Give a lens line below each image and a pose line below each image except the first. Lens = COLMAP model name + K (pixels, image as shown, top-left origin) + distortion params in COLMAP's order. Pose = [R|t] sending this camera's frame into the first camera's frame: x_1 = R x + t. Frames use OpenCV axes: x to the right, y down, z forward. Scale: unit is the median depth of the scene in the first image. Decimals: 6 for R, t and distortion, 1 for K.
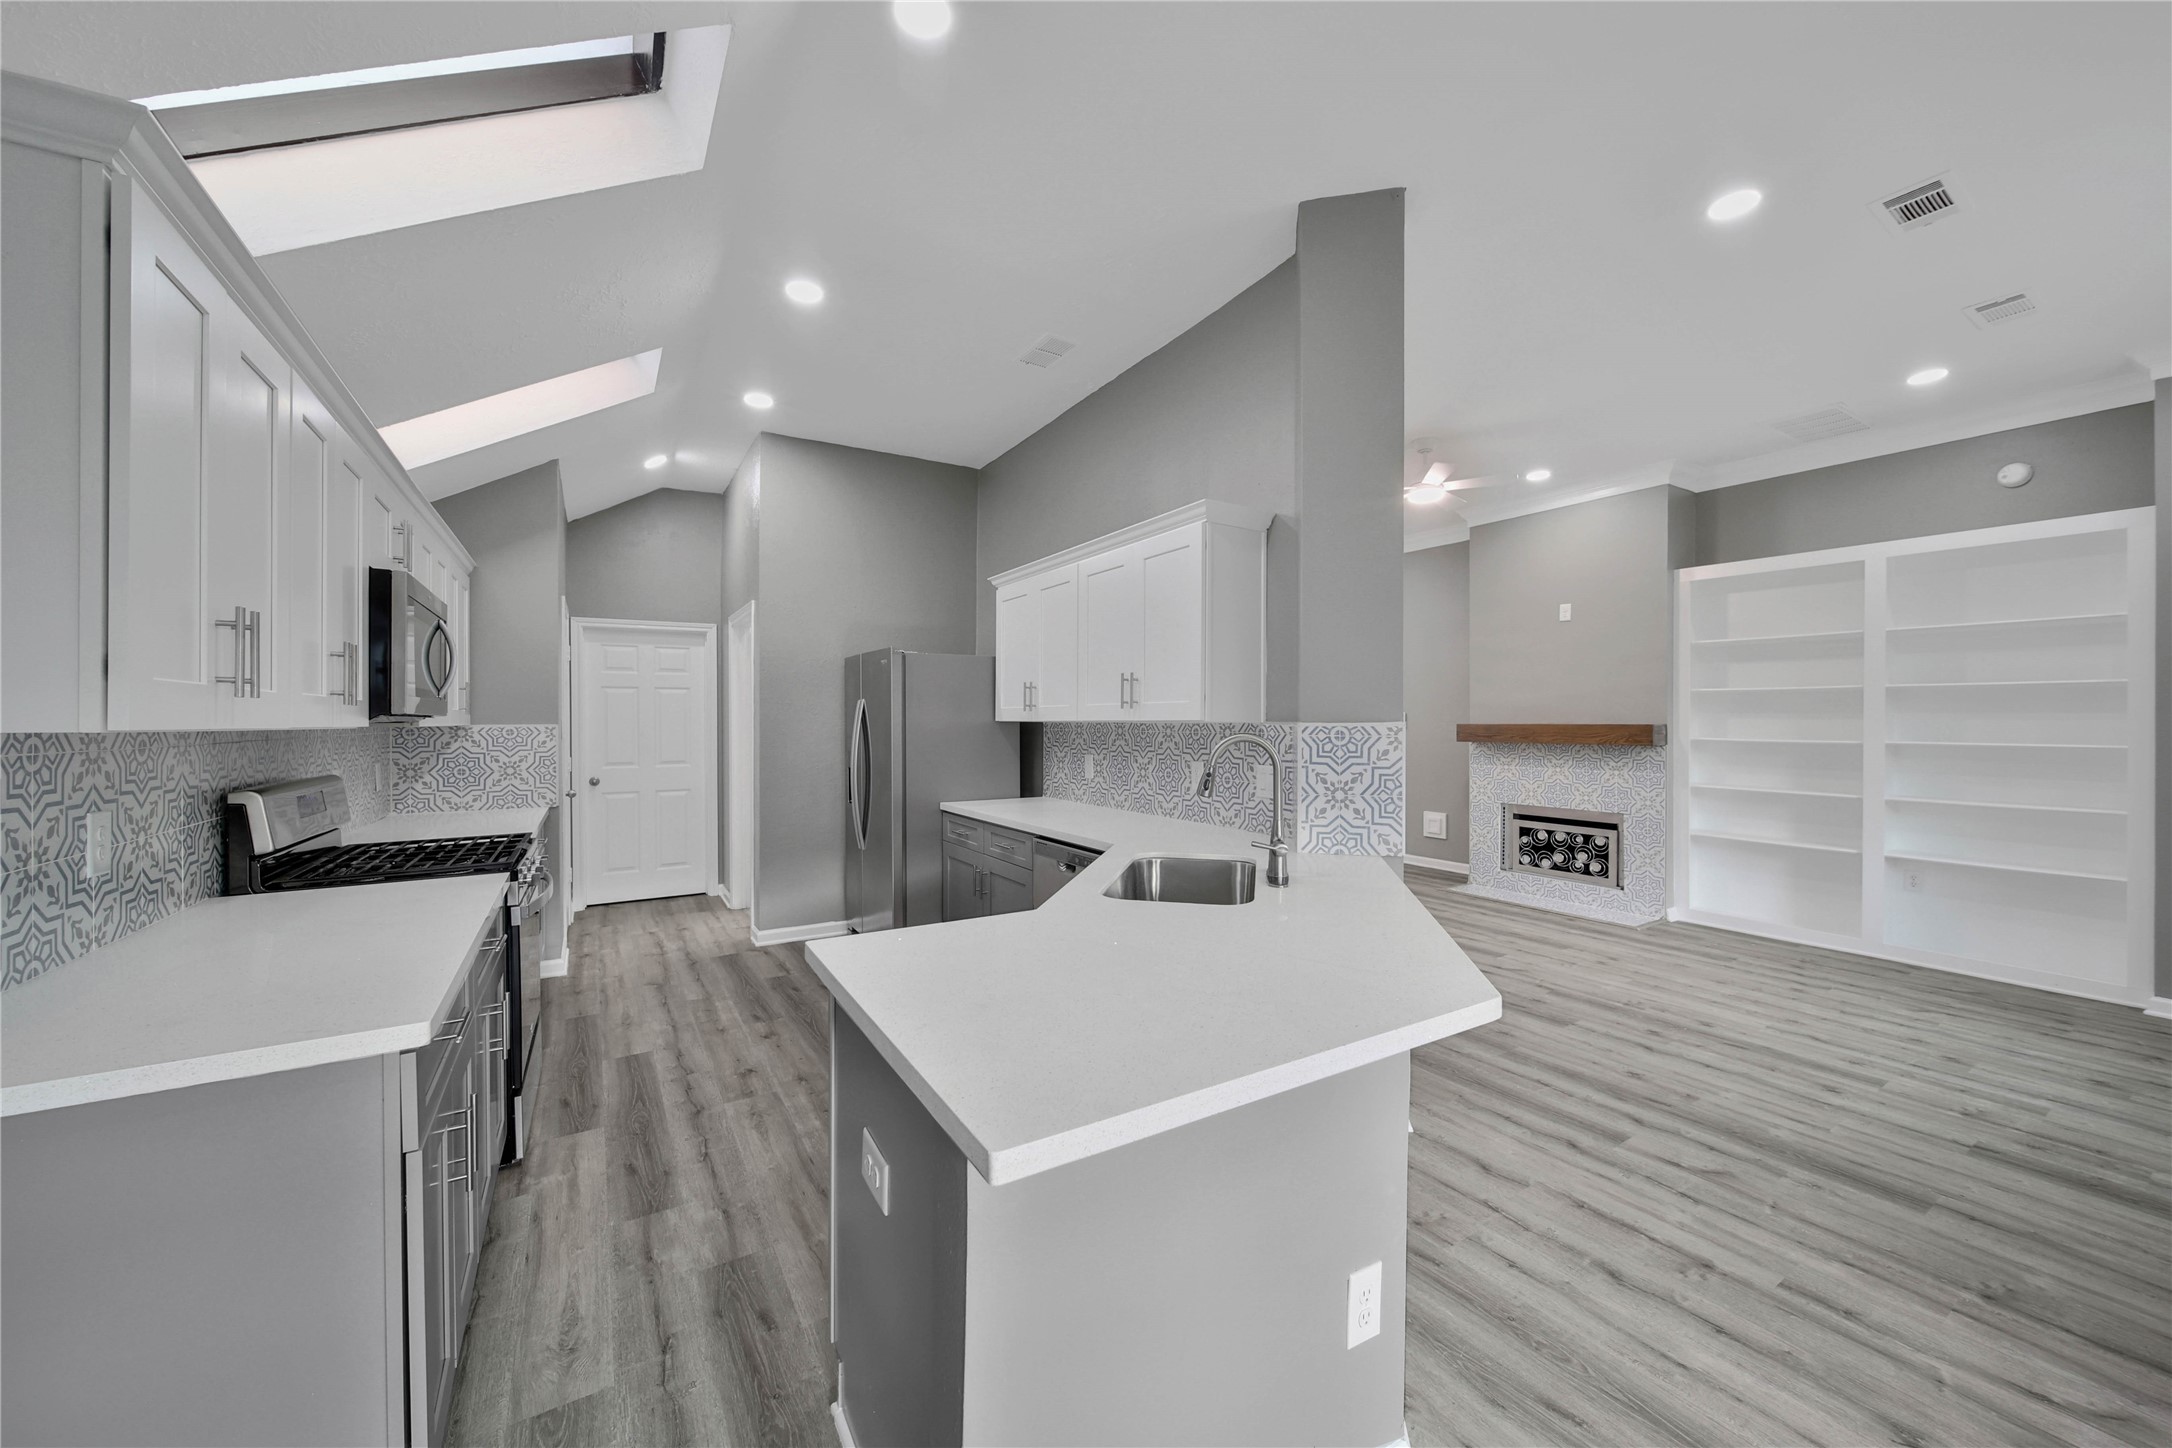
lens RADIAL K [[792.2, 0, 1091.9], [0, 792.2, 723.3], [0, 0, 1]] dist [-0.000806, -0.000666]
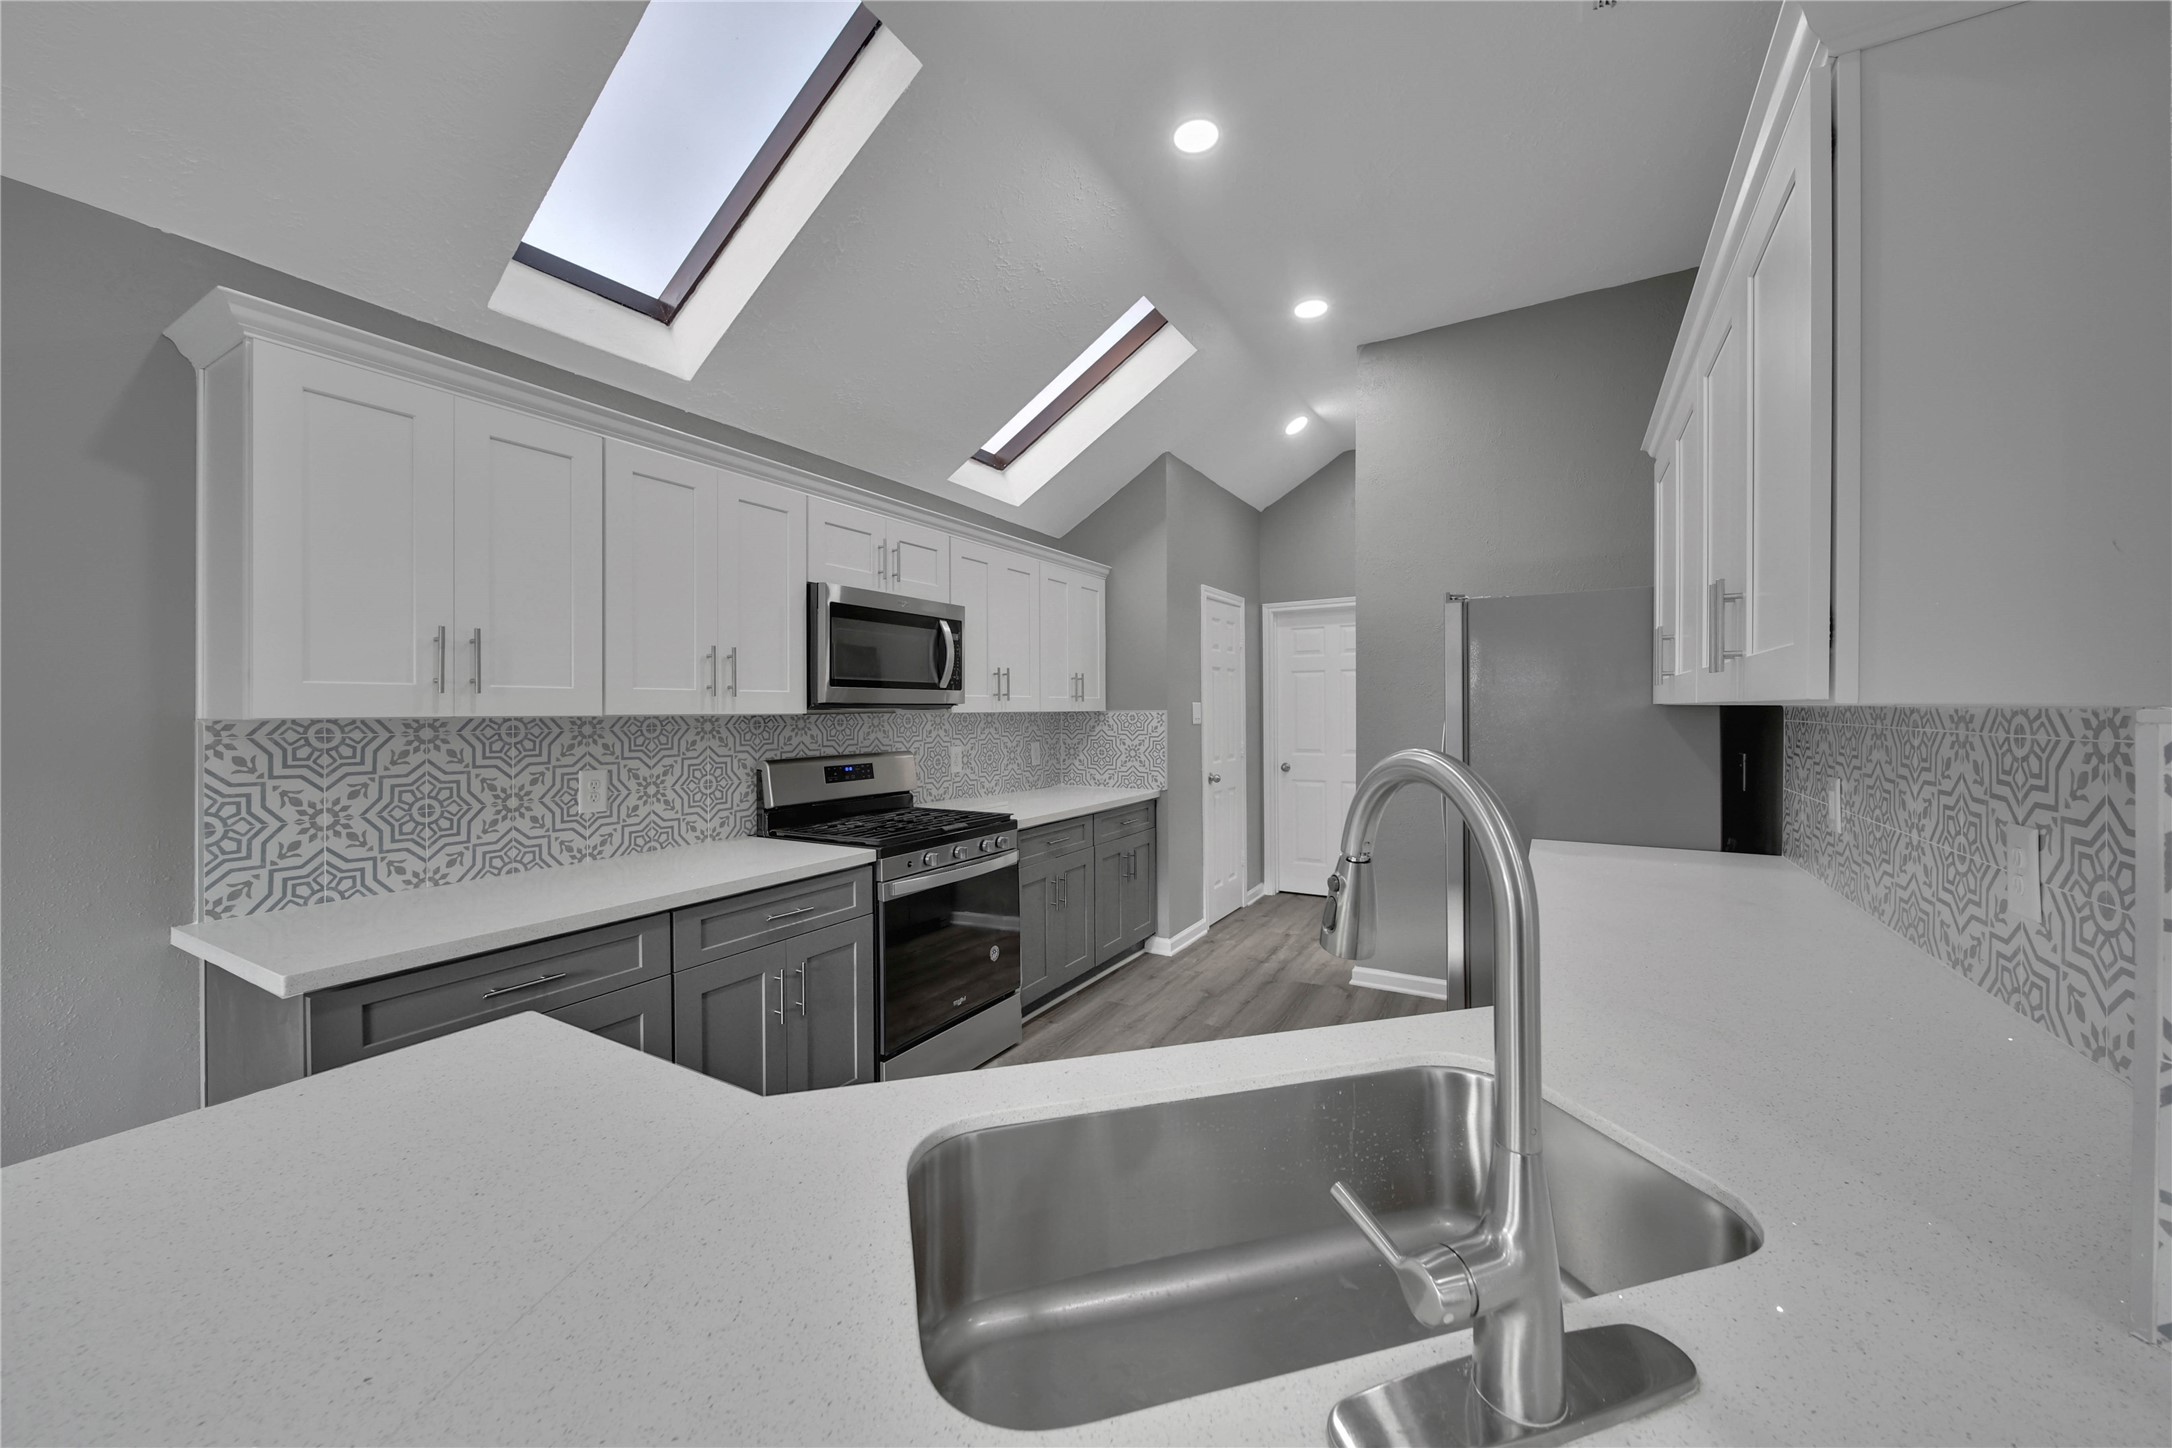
lens RADIAL K [[808.9, 0, 1094.7], [0, 808.9, 710.9], [0, 0, 1]] dist [-0.000400, -0.000096]
pose [[0.464814, 0.001182, -0.885407, 0.217400], [0.002732, 0.999992, 0.002769, -0.001149], [0.885404, -0.003706, 0.464808, 0.442369]]
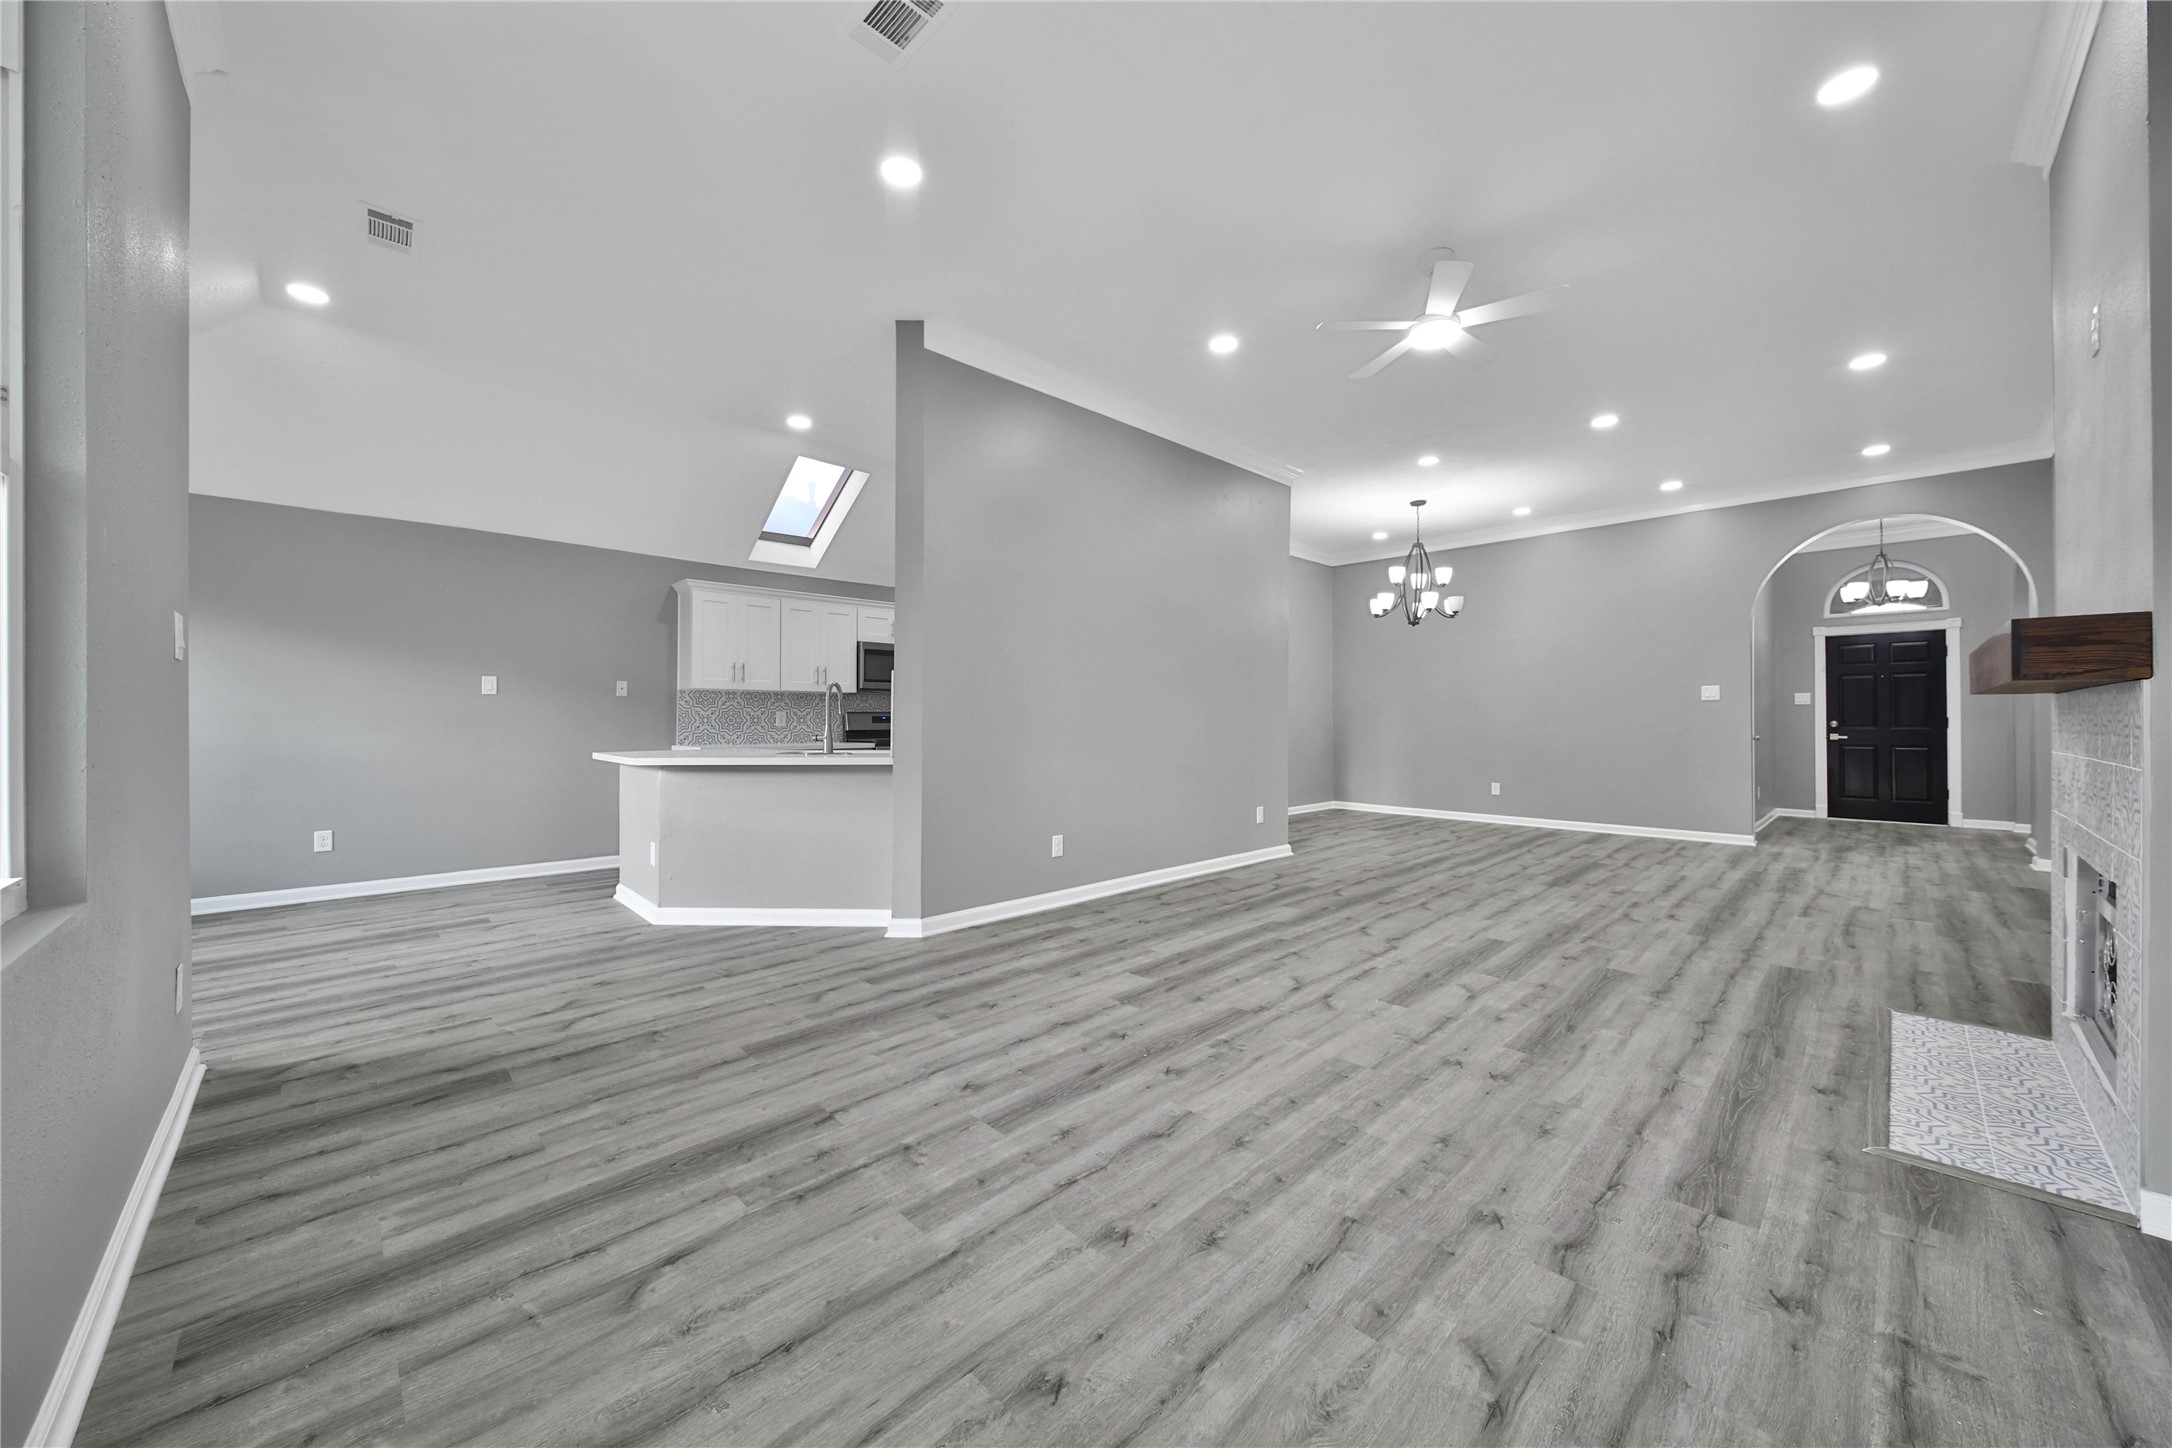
lens RADIAL K [[786.0, 0, 1080.5], [0, 786.0, 714.4], [0, 0, 1]] dist [-0.000266, -0.000383]
pose [[0.196937, -0.006655, -0.980394, 1.266283], [-0.002900, 0.999969, -0.007370, 0.061133], [0.980412, 0.004295, 0.196911, 0.685845]]
